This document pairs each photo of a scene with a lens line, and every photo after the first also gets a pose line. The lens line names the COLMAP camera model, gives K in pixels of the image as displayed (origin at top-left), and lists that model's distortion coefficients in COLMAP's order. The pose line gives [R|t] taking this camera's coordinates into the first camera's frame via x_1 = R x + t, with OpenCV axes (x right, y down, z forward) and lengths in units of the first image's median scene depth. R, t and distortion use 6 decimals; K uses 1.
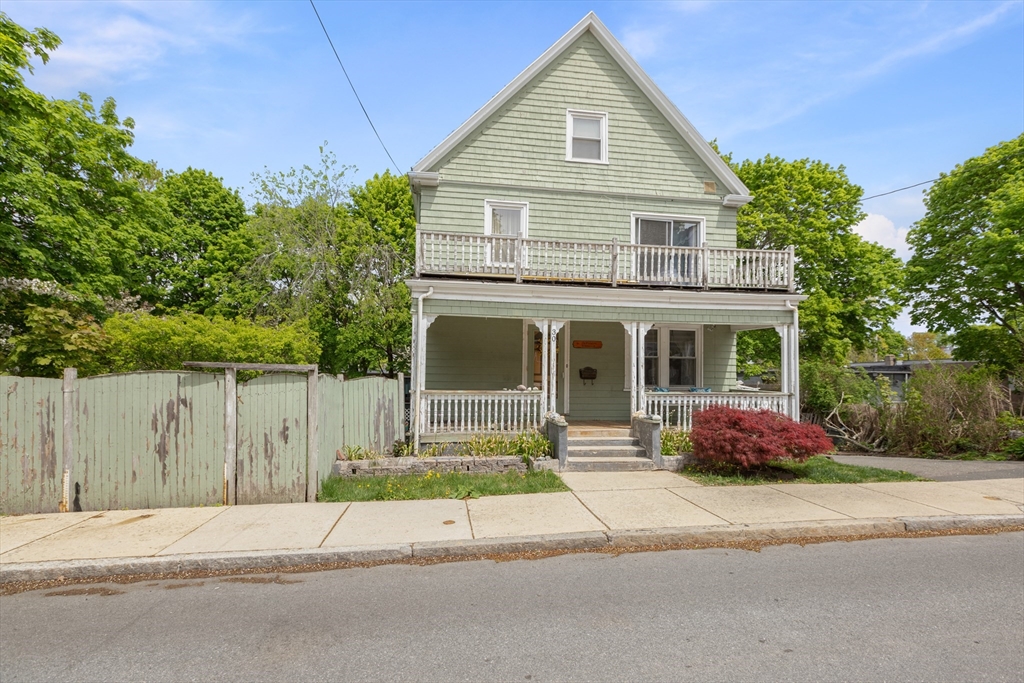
lens RADIAL K [[469.7, 0, 513.7], [0, 469.7, 367.3], [0, 0, 1]] dist [0.000445, 0.000088]
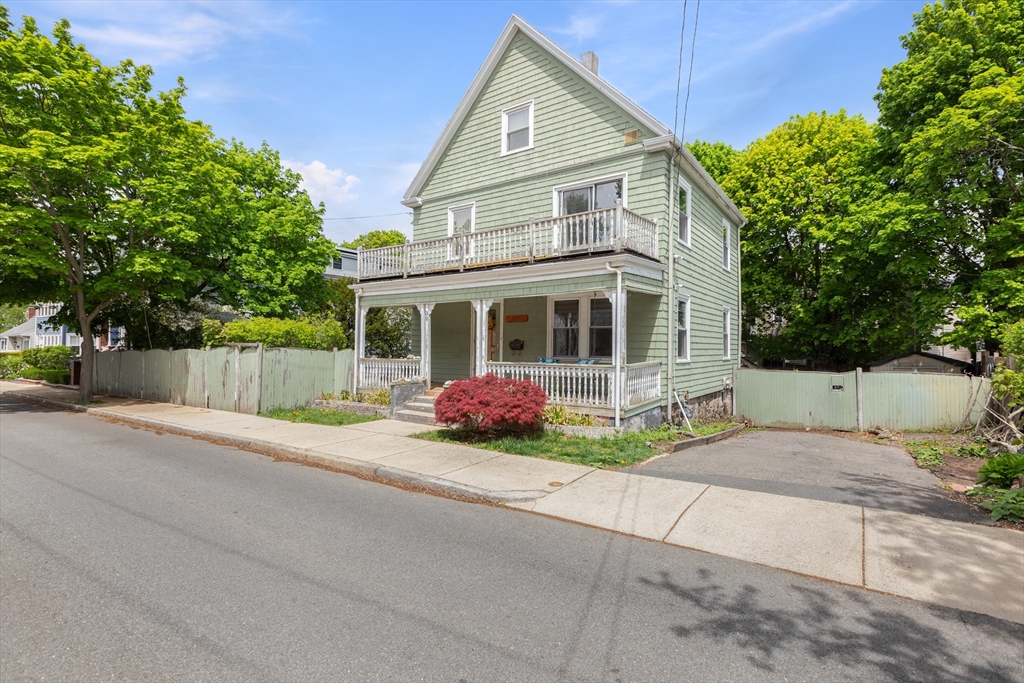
lens RADIAL K [[491.1, 0, 512.0], [0, 491.1, 341.5], [0, 0, 1]] dist [-0.000490, -0.000057]
pose [[0.718064, -0.015123, -0.695813, 0.965886], [0.020450, 0.999791, -0.000626, 0.005489], [0.695676, -0.013780, 0.718223, 0.168632]]
